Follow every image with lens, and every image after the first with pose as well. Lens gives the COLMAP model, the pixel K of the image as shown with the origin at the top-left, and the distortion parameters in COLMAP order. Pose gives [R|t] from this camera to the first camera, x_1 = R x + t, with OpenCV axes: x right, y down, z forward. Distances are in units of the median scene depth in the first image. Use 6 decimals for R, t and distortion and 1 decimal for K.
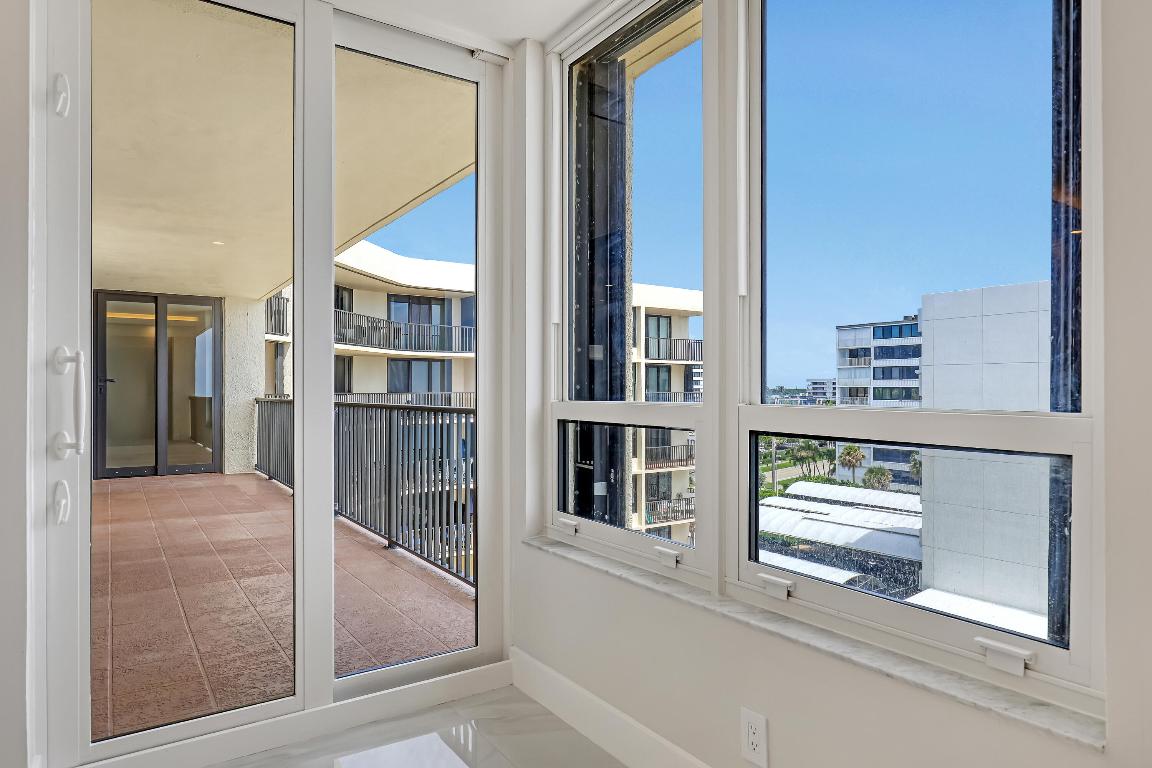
lens RADIAL K [[692.1, 0, 575.6], [0, 692.1, 393.4], [0, 0, 1]] dist [0.003288, -0.000512]
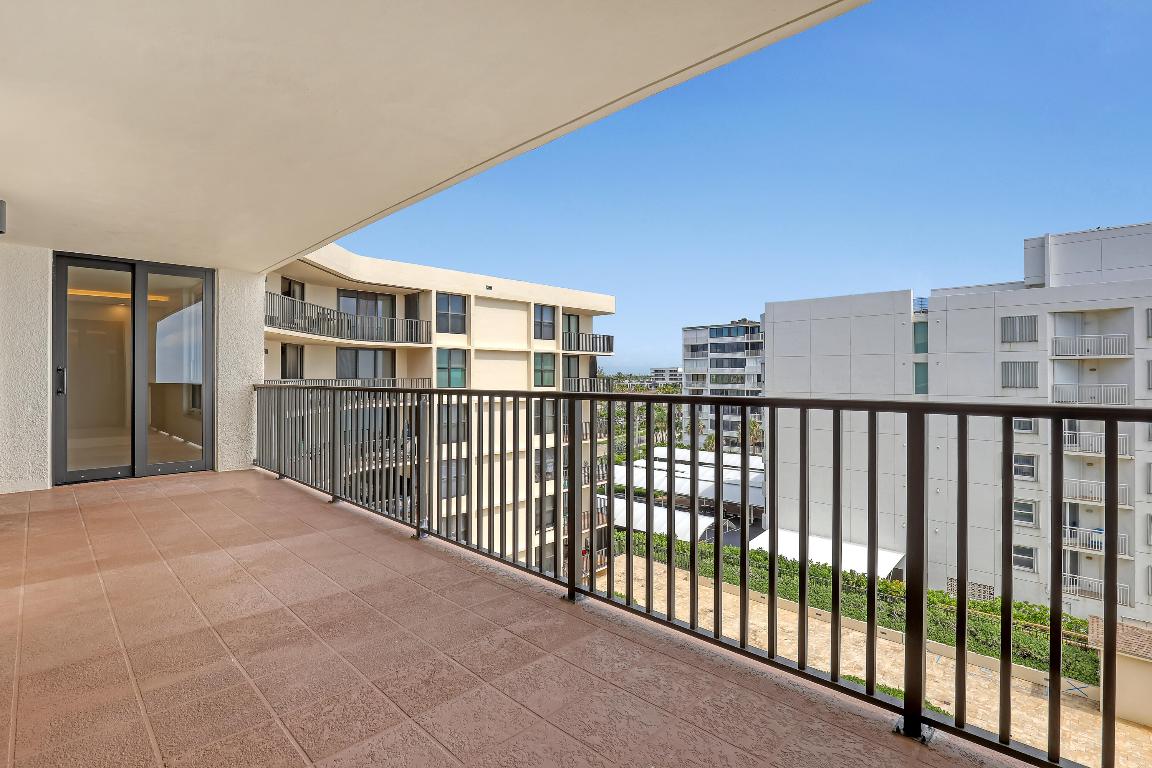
lens RADIAL K [[543.2, 0, 576.7], [0, 543.2, 372.0], [0, 0, 1]] dist [-0.020317, 0.000250]
pose [[0.979884, 0.000893, 0.199566, -0.070090], [0.001661, 0.999919, -0.012633, 0.000220], [-0.199561, 0.012710, 0.979803, 0.086721]]
